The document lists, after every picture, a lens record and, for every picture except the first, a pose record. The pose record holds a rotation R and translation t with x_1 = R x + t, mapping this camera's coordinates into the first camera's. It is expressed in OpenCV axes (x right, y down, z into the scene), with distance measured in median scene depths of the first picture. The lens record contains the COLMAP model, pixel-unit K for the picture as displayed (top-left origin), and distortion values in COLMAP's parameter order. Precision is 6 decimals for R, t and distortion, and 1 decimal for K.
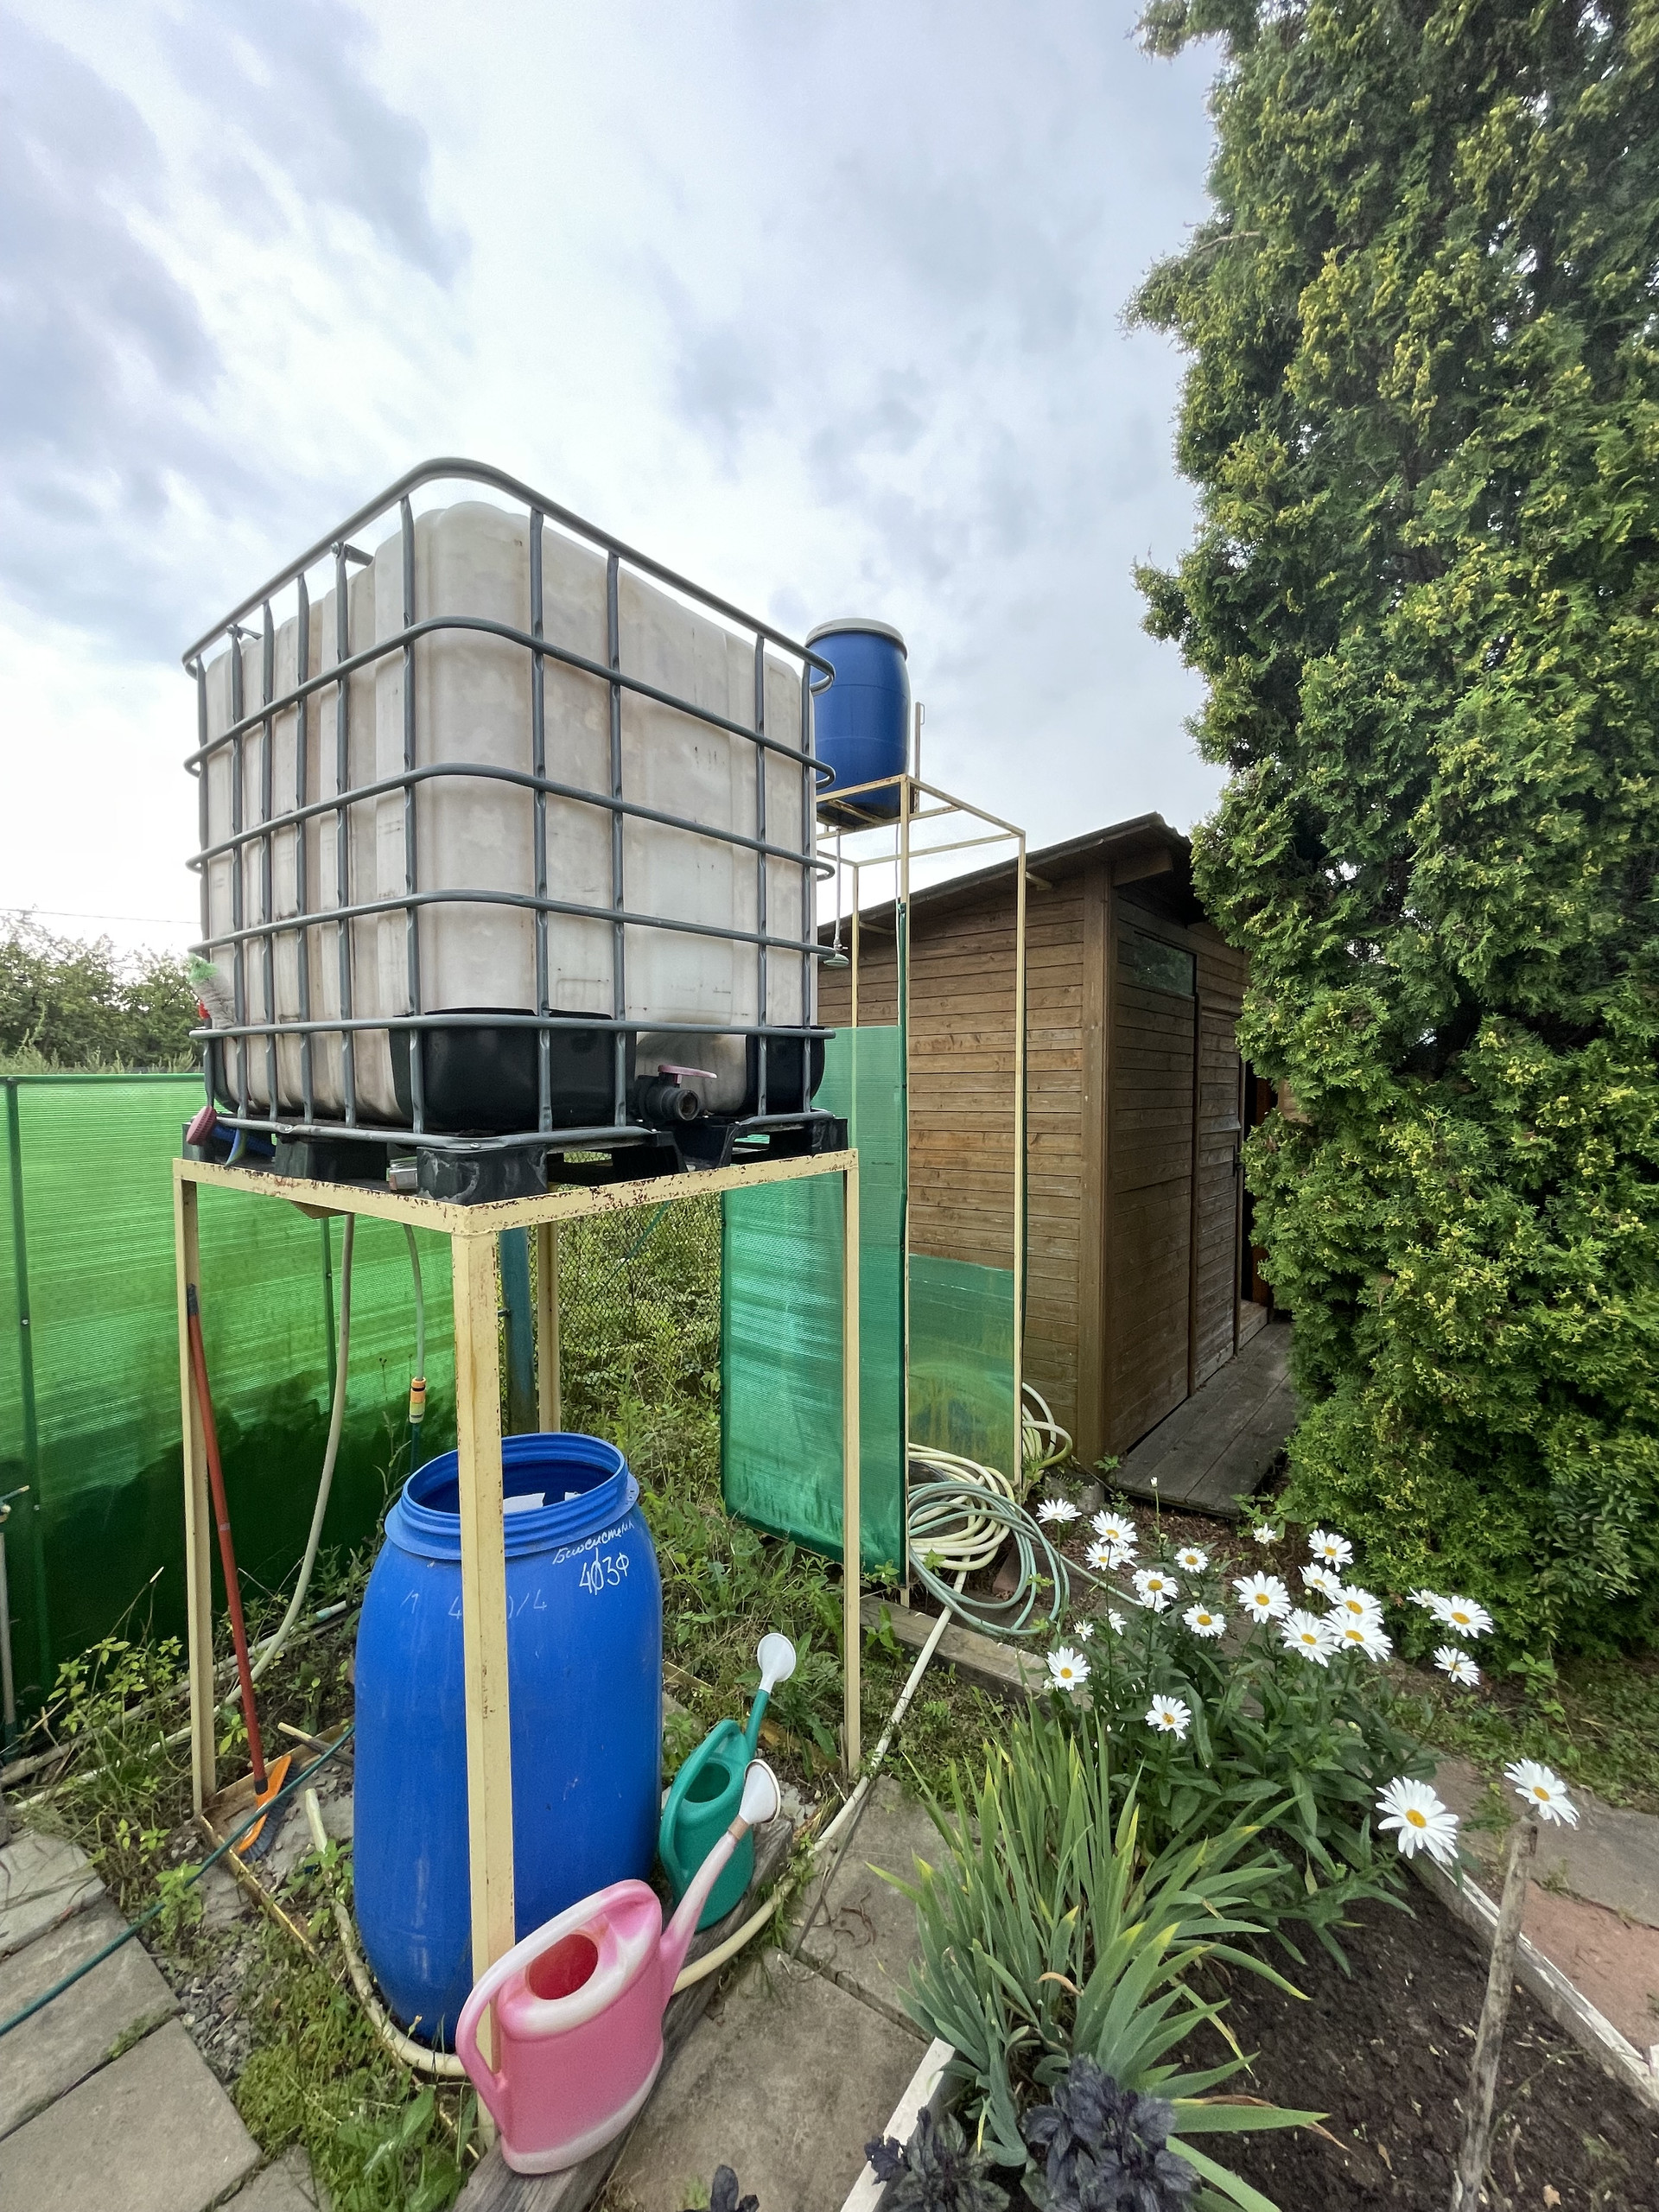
lens RADIAL K [[888.4, 0, 835.3], [0, 888.4, 1104.5], [0, 0, 1]] dist [0.000563, 0.000090]
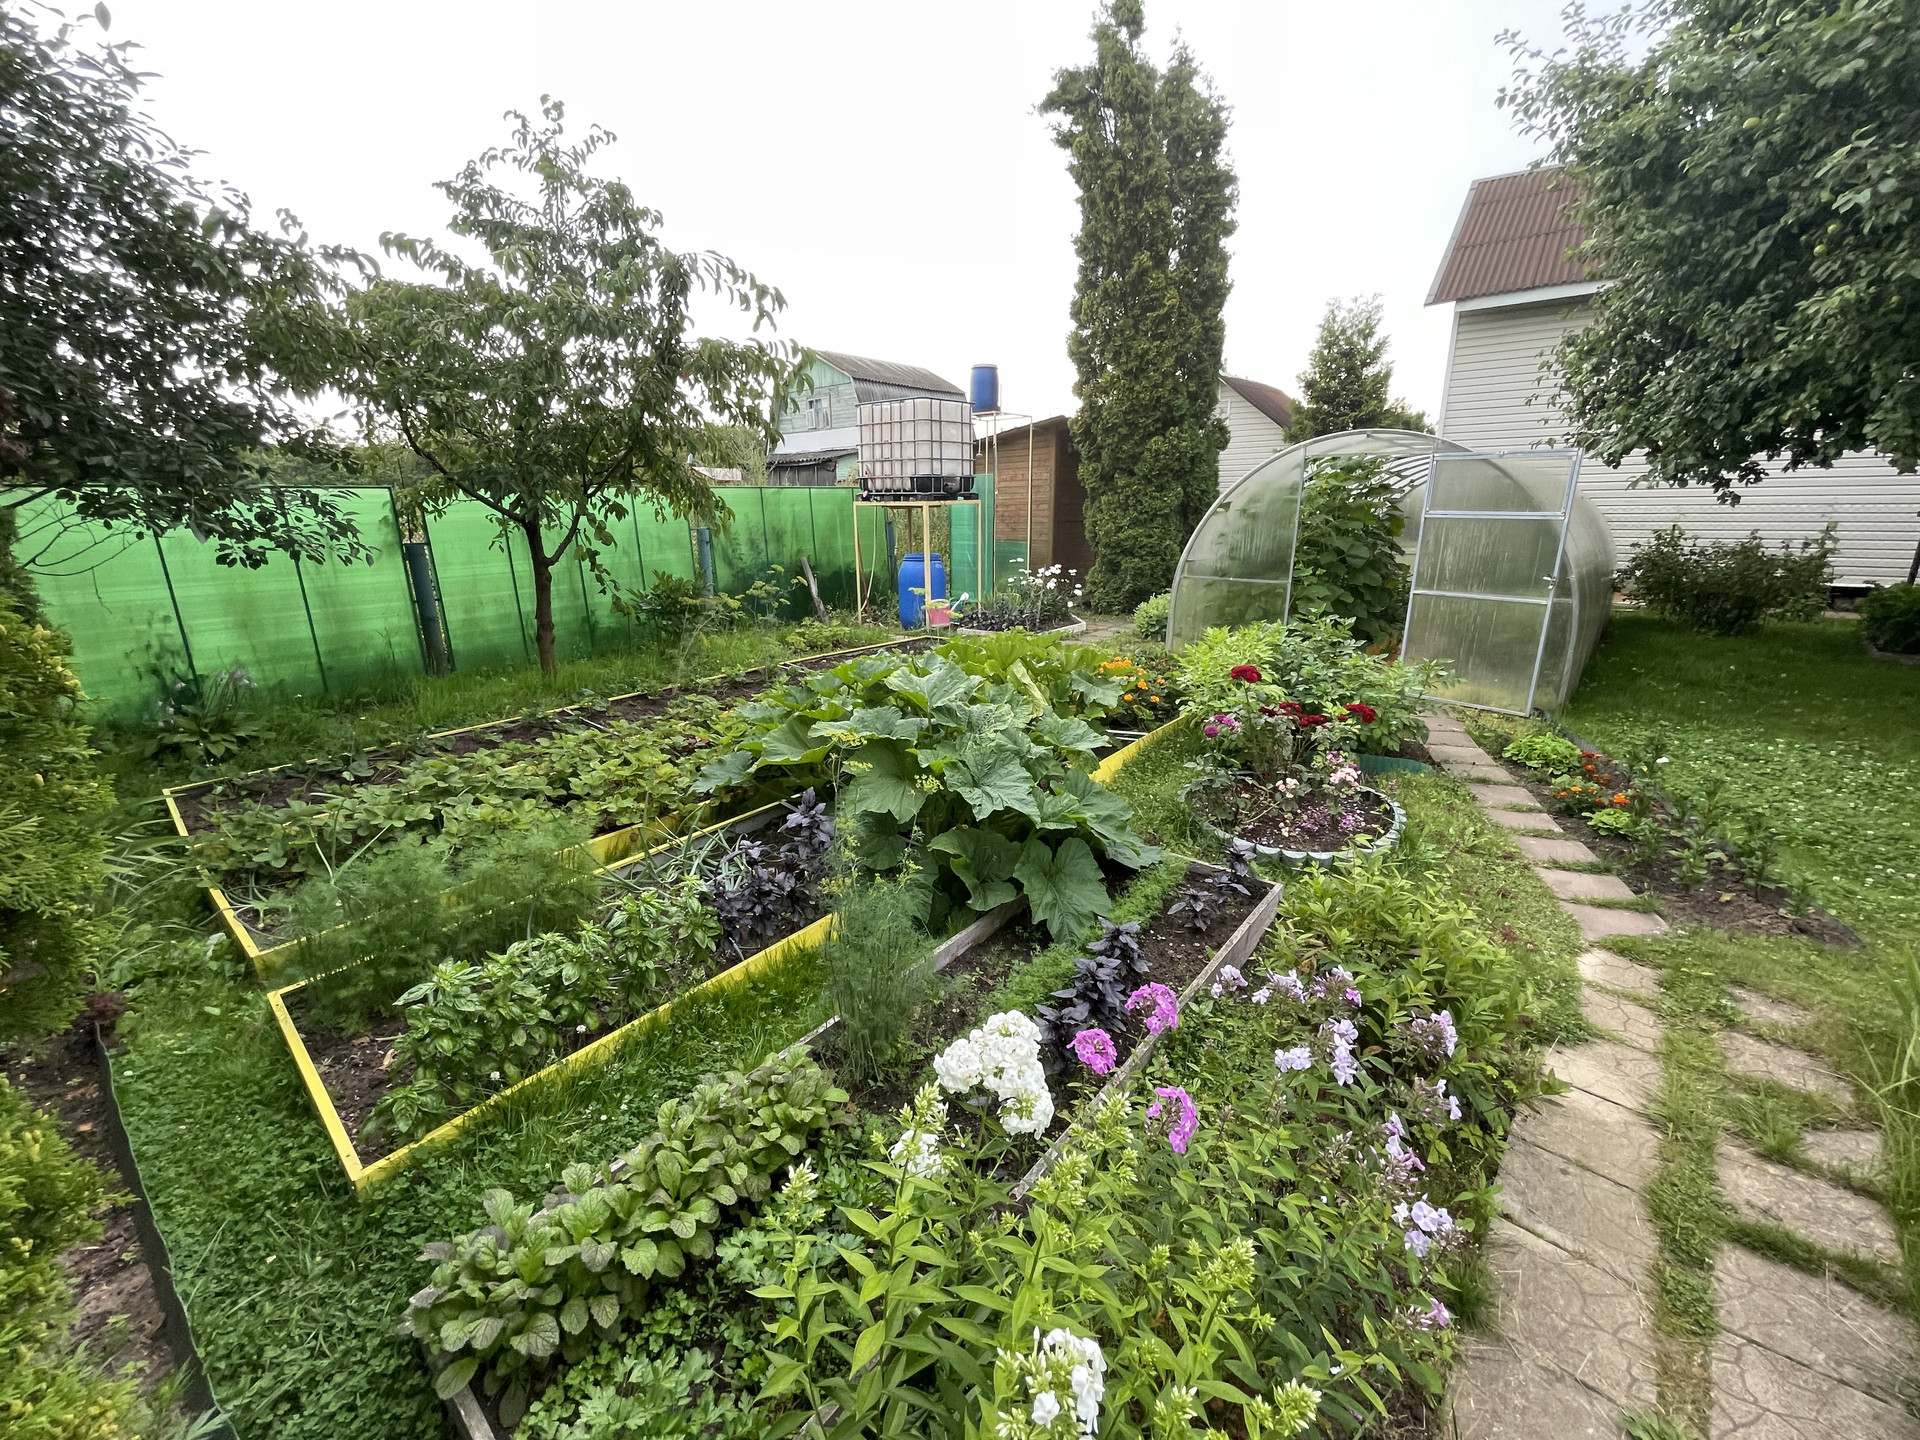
lens RADIAL K [[771.2, 0, 959.4], [0, 771.2, 726.3], [0, 0, 1]] dist [0.000563, 0.000090]
pose [[0.998012, 0.010040, -0.062218, 0.166228], [0.006165, 0.966942, 0.254923, 0.157901], [0.062720, -0.254800, 0.964958, -3.178408]]
